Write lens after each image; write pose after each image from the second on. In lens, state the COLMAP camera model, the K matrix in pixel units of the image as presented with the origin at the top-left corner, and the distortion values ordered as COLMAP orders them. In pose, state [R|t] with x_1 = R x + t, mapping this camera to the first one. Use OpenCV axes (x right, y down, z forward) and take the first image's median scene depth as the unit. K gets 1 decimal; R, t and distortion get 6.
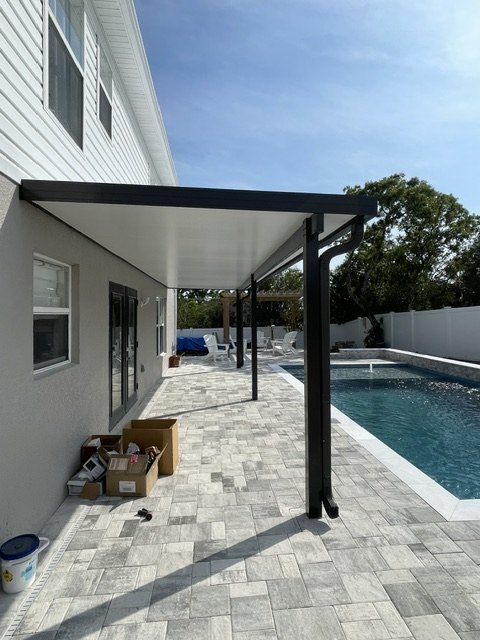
lens RADIAL K [[364.3, 0, 240.9], [0, 364.3, 310.1], [0, 0, 1]] dist [-0.008267, 0.003880]
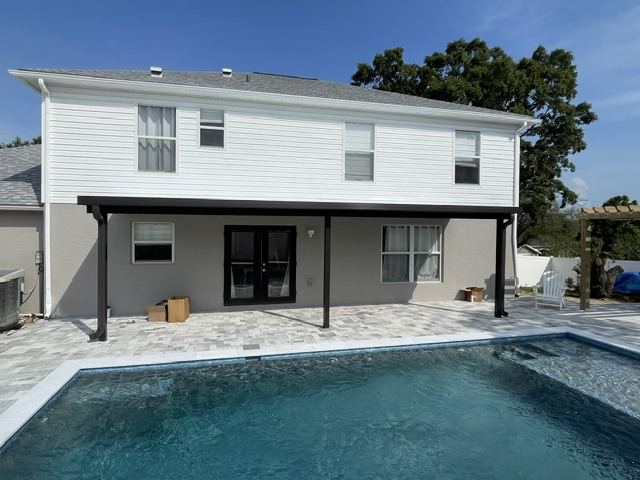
lens RADIAL K [[364.3, 0, 315.7], [0, 364.3, 241.5], [0, 0, 1]] dist [-0.008267, 0.003880]
pose [[0.172755, 0.037374, -0.984255, 2.043005], [0.003473, 0.999251, 0.038553, -0.089539], [0.984959, -0.010079, 0.172496, 1.513314]]
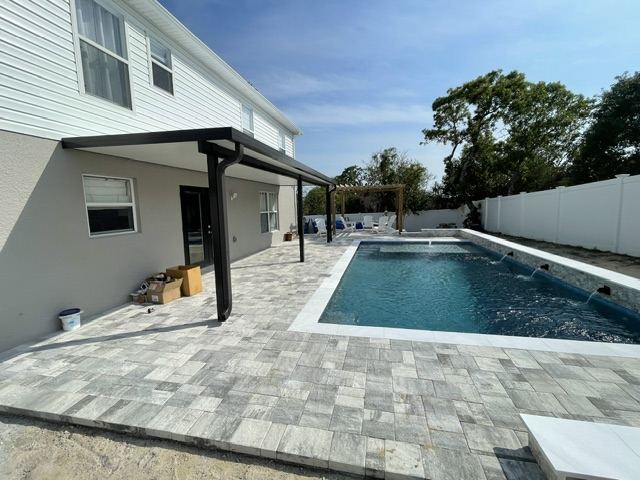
lens RADIAL K [[278.1, 0, 316.8], [0, 278.1, 237.6], [0, 0, 1]] dist [-0.002420, 0.000305]
pose [[0.954969, 0.014007, -0.296376, 0.813761], [0.025442, 0.991340, 0.128831, 0.011699], [0.295614, -0.130570, 0.946342, -0.059981]]
